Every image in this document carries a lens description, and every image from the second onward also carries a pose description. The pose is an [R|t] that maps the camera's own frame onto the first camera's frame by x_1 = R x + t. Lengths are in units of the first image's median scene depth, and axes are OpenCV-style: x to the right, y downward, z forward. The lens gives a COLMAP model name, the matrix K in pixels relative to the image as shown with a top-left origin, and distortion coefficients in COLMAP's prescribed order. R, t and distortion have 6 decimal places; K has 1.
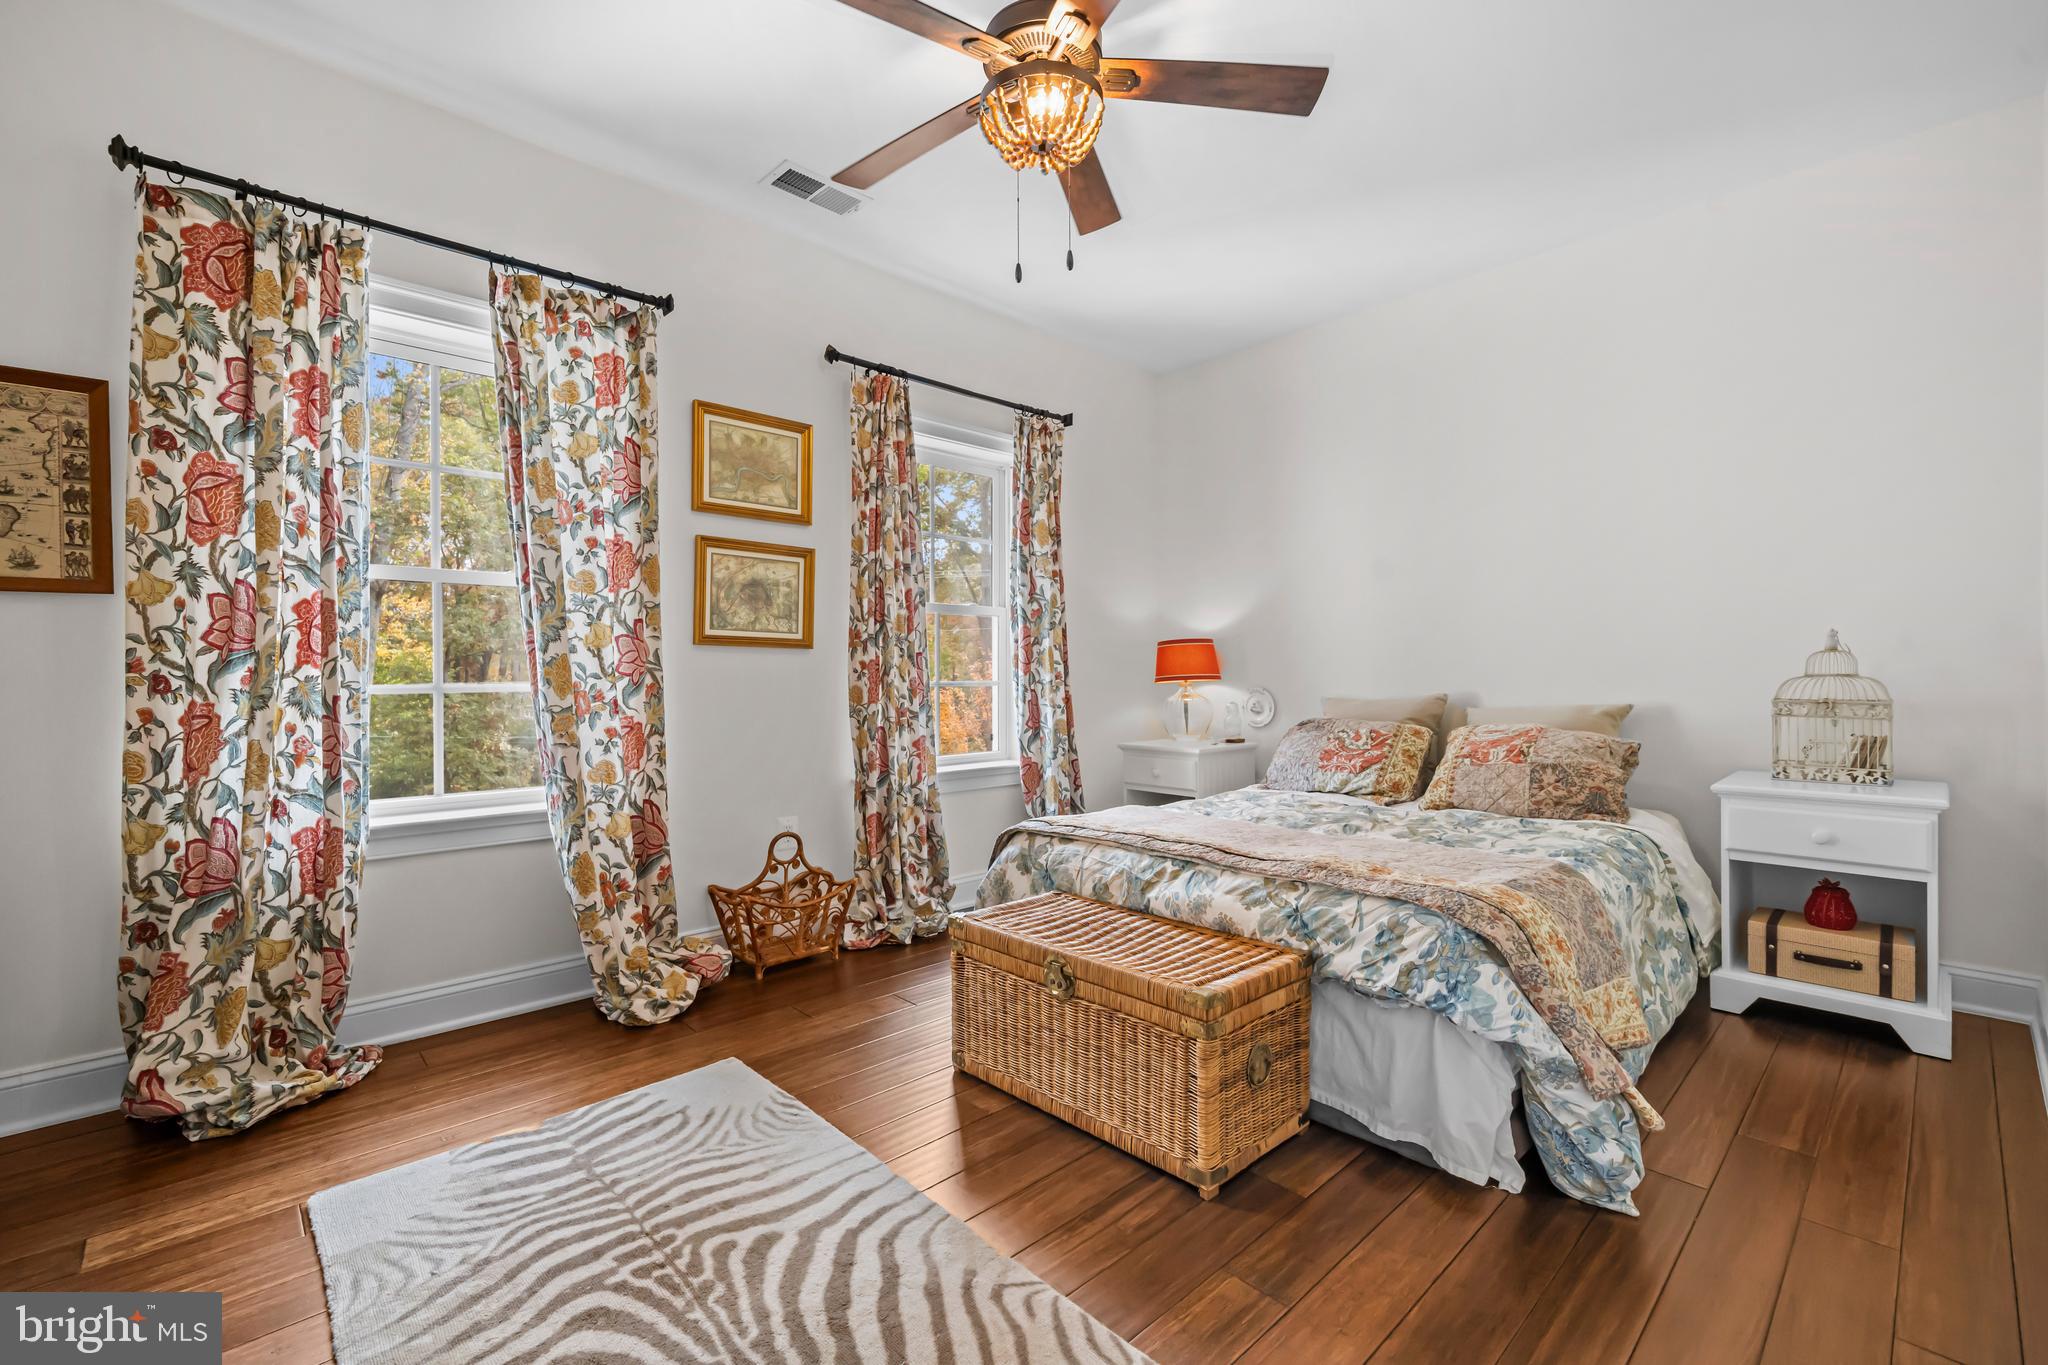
lens RADIAL K [[887.4, 0, 1013.9], [0, 887.4, 678.3], [0, 0, 1]] dist [0.026326, 0.000172]
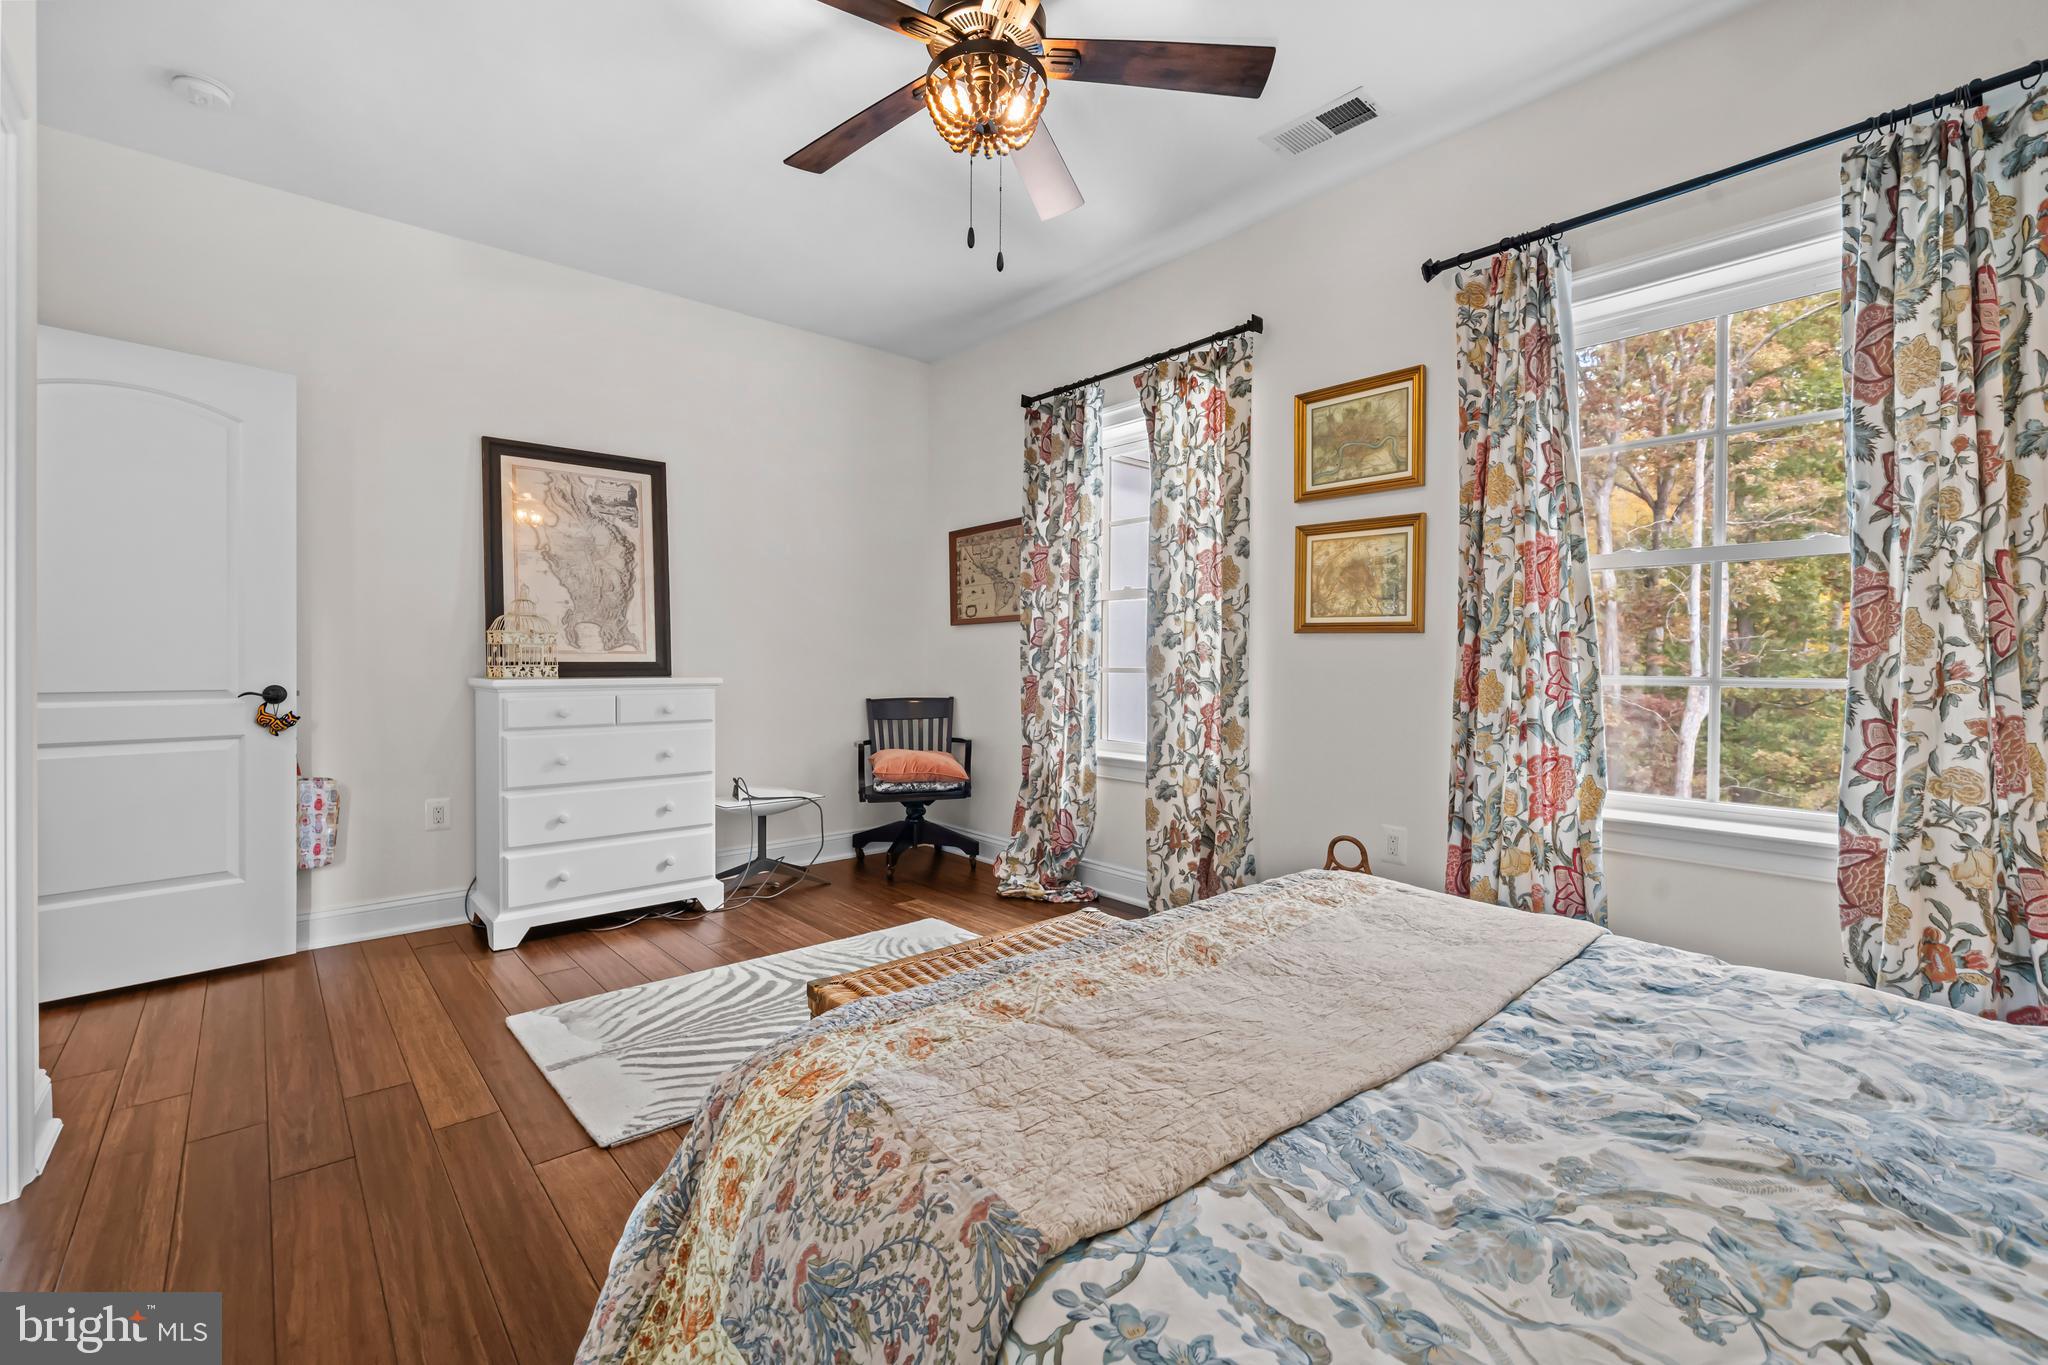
lens RADIAL K [[887.4, 0, 1013.8], [0, 887.4, 672.3], [0, 0, 1]] dist [0.026326, 0.000172]
pose [[-0.018278, 0.013033, -0.999748, 0.656768], [-0.014339, 0.999809, 0.013296, -0.001679], [0.999730, 0.014578, -0.018087, 0.670380]]
